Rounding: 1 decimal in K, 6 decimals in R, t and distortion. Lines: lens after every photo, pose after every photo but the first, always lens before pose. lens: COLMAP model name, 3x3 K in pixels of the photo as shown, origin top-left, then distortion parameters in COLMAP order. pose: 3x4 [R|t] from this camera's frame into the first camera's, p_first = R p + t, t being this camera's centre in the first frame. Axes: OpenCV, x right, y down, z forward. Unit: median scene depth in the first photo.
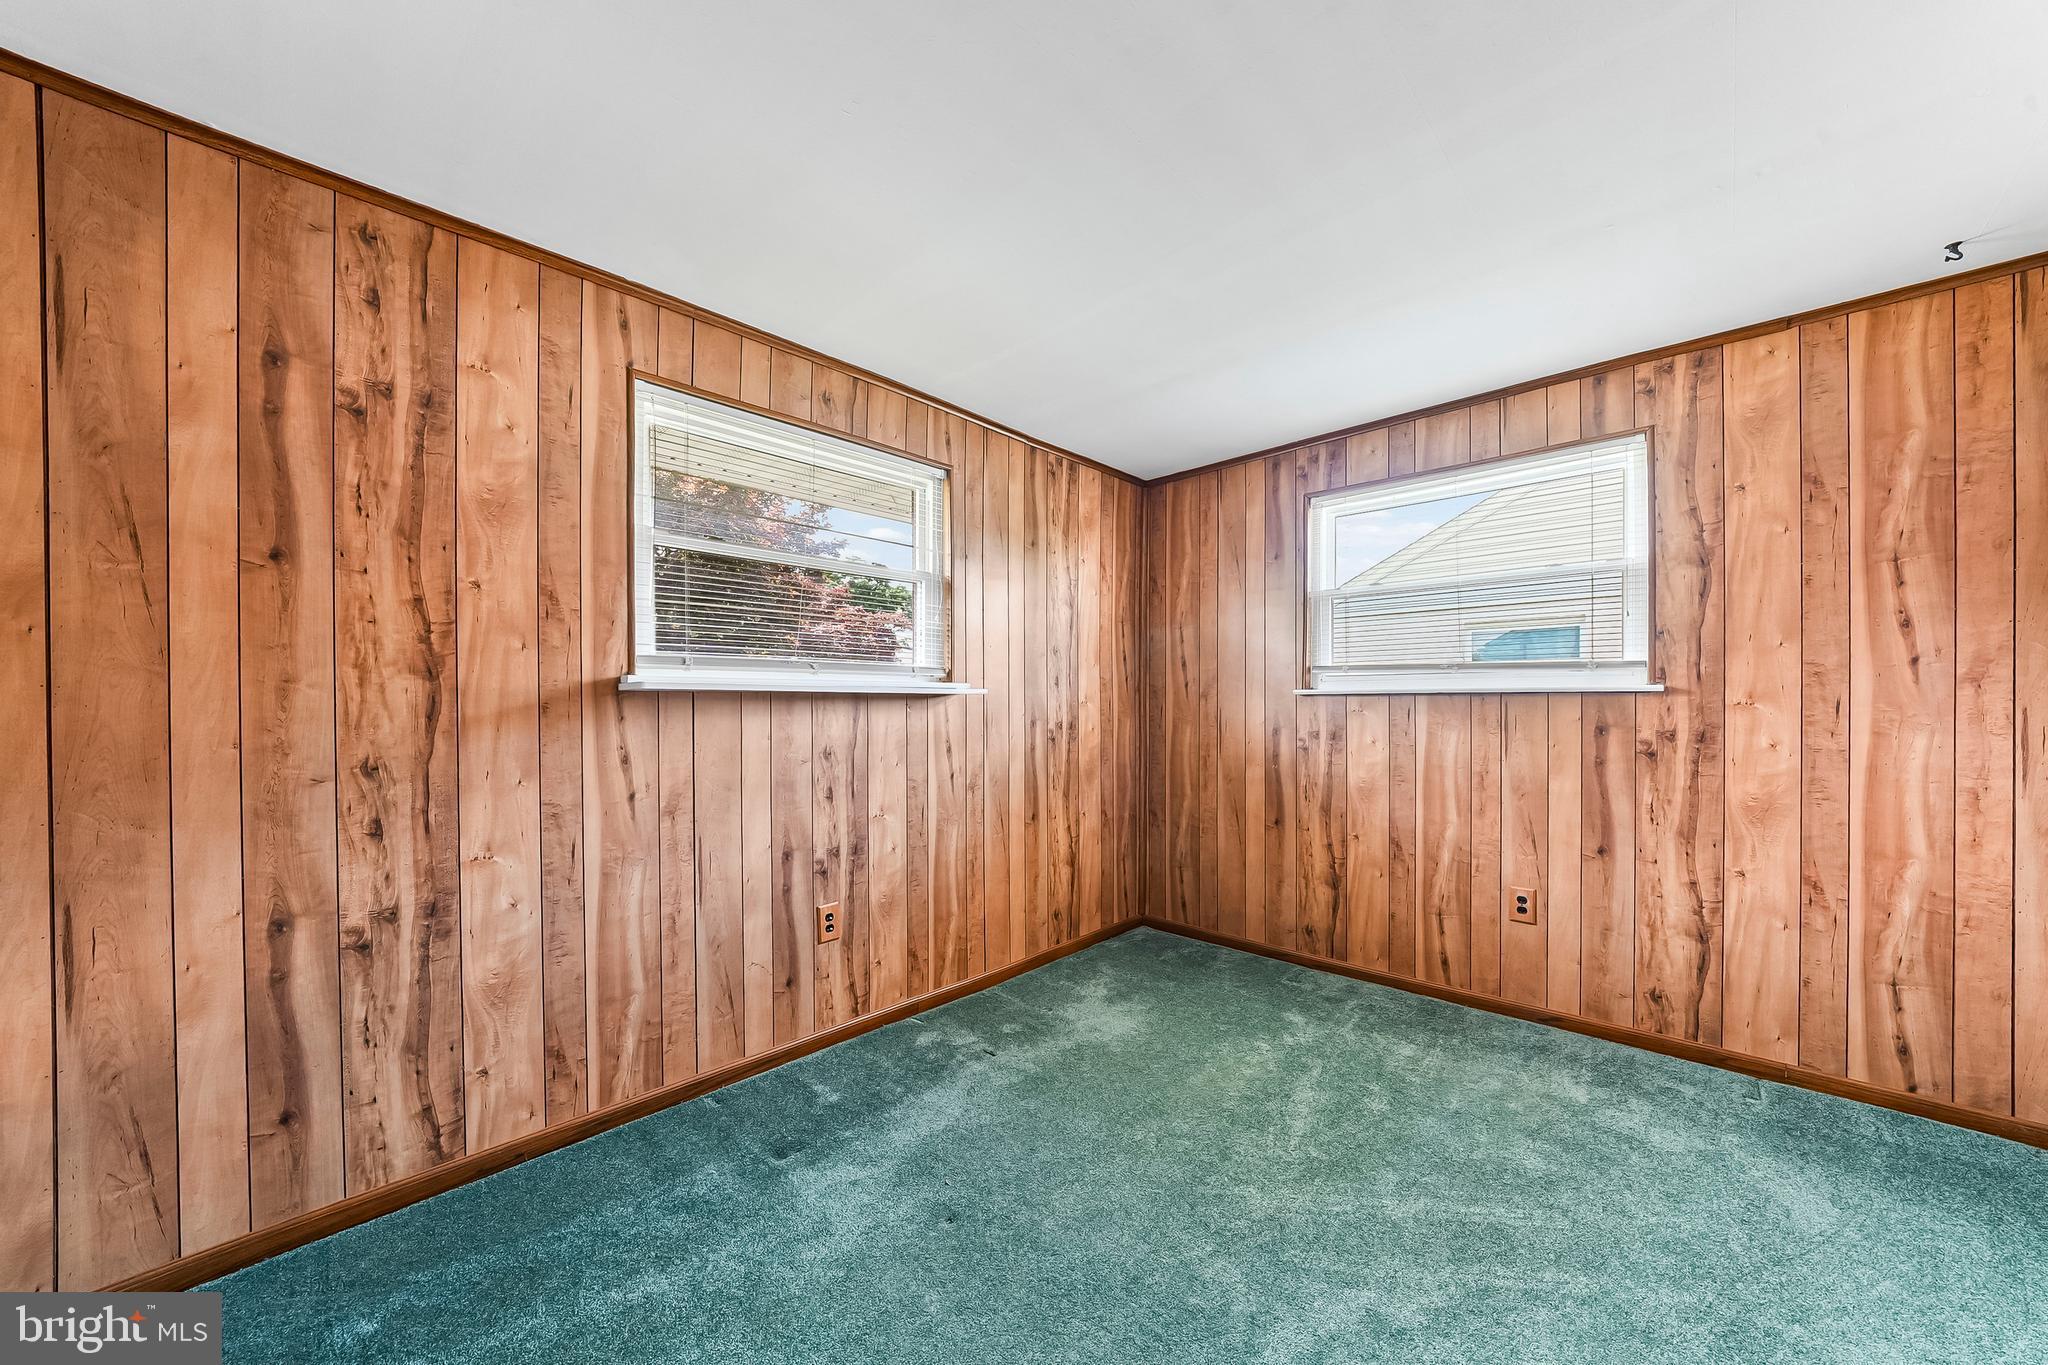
lens RADIAL K [[715.3, 0, 1018.9], [0, 715.3, 701.4], [0, 0, 1]] dist [-0.001970, 0.000109]
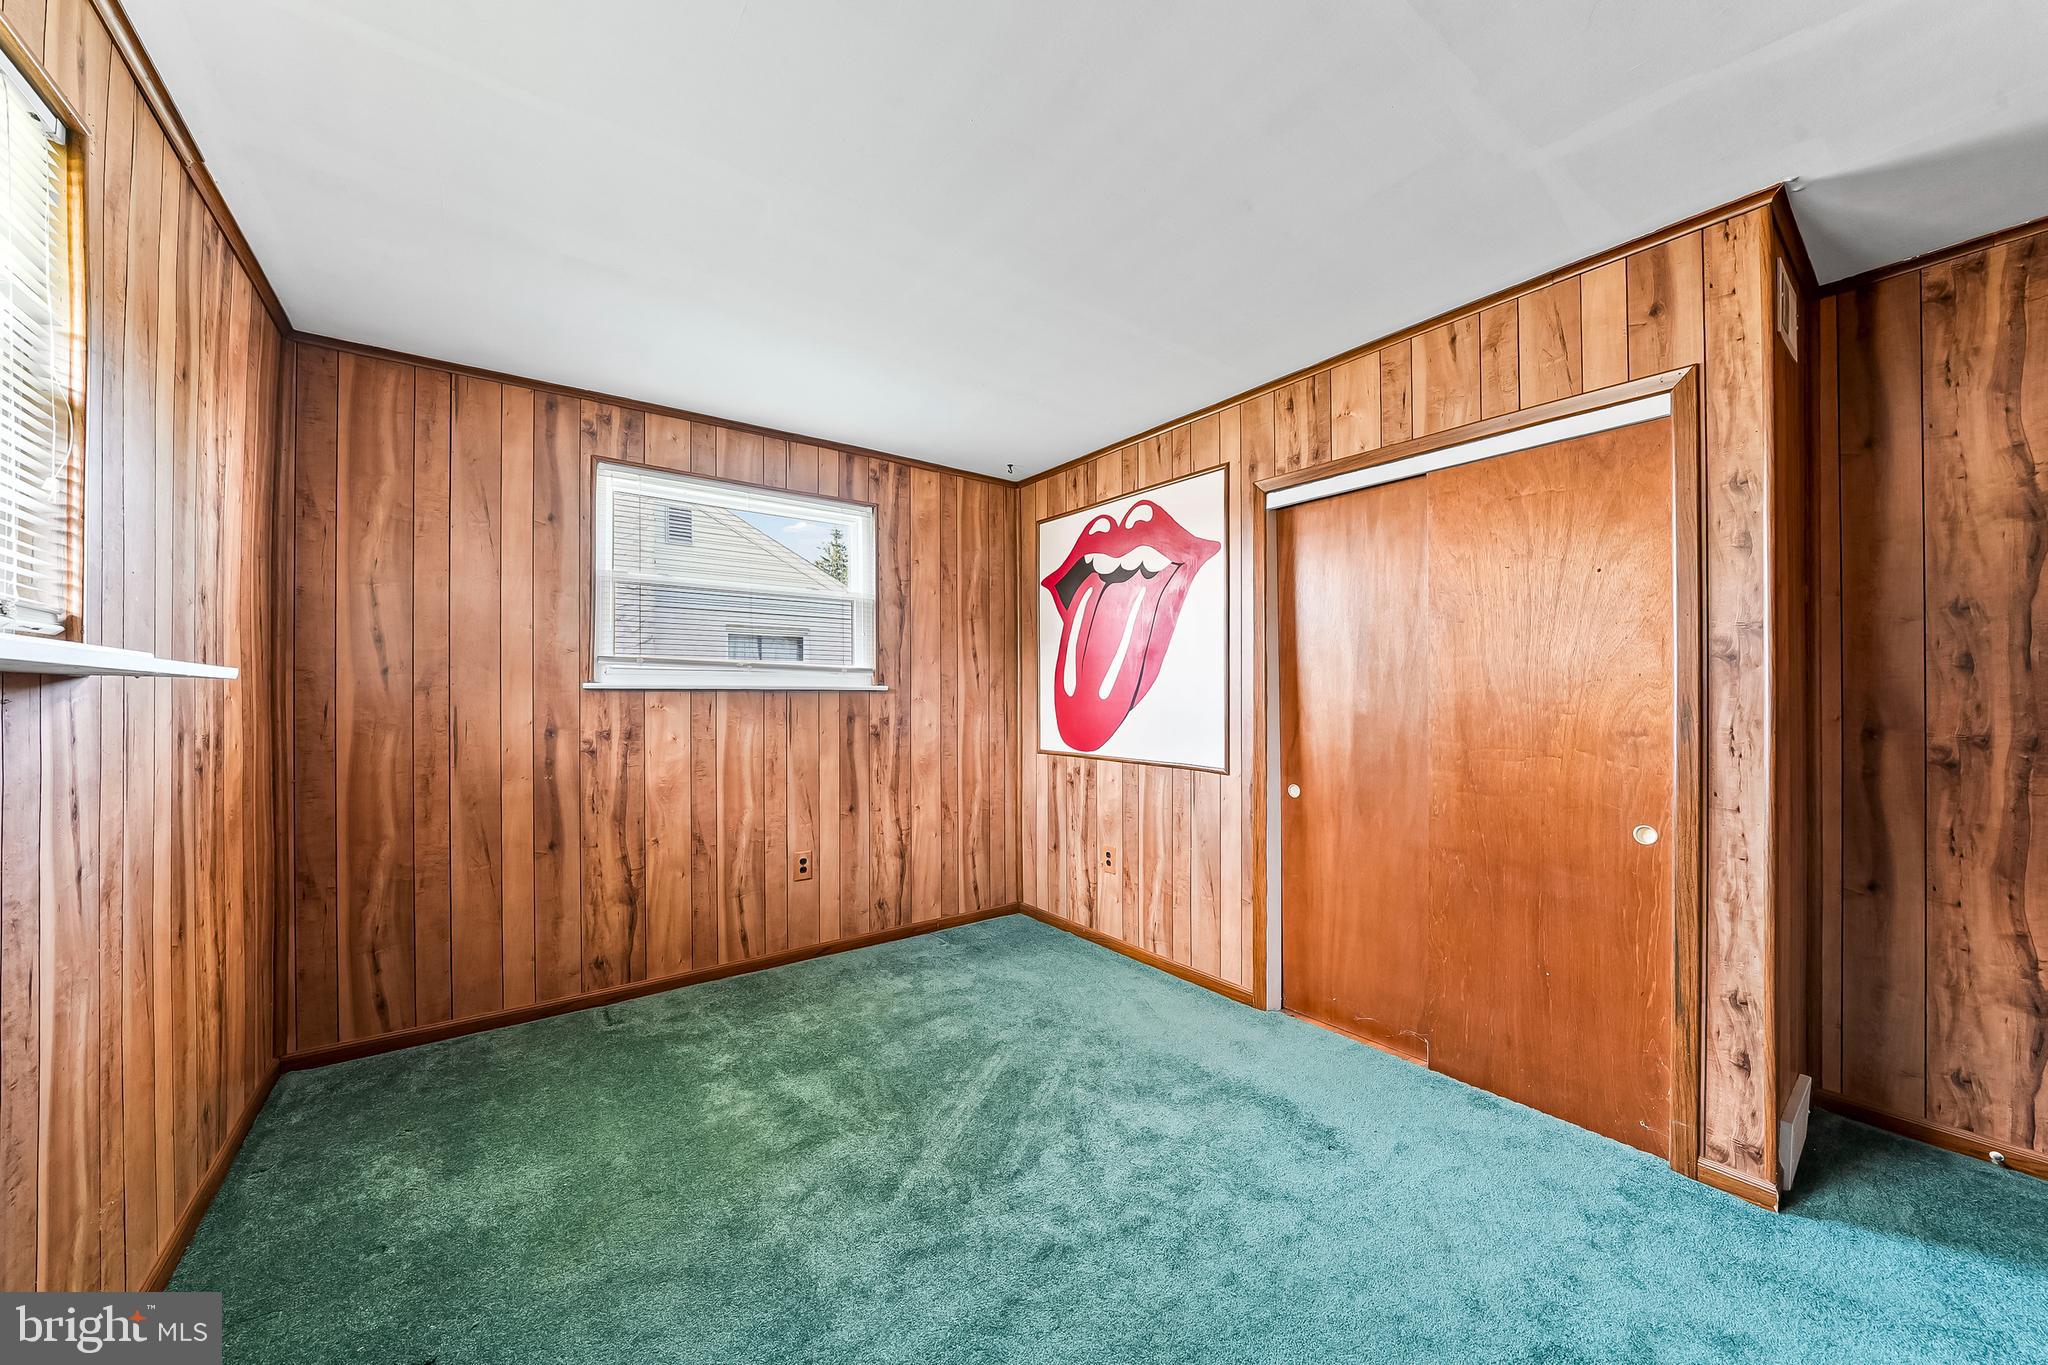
lens RADIAL K [[715.3, 0, 1015.7], [0, 715.3, 690.7], [0, 0, 1]] dist [-0.001970, 0.000109]
pose [[0.193735, 0.011773, 0.980983, -0.395779], [-0.001537, 0.999930, -0.011696, 0.002399], [-0.981053, 0.000758, 0.193740, 0.392191]]
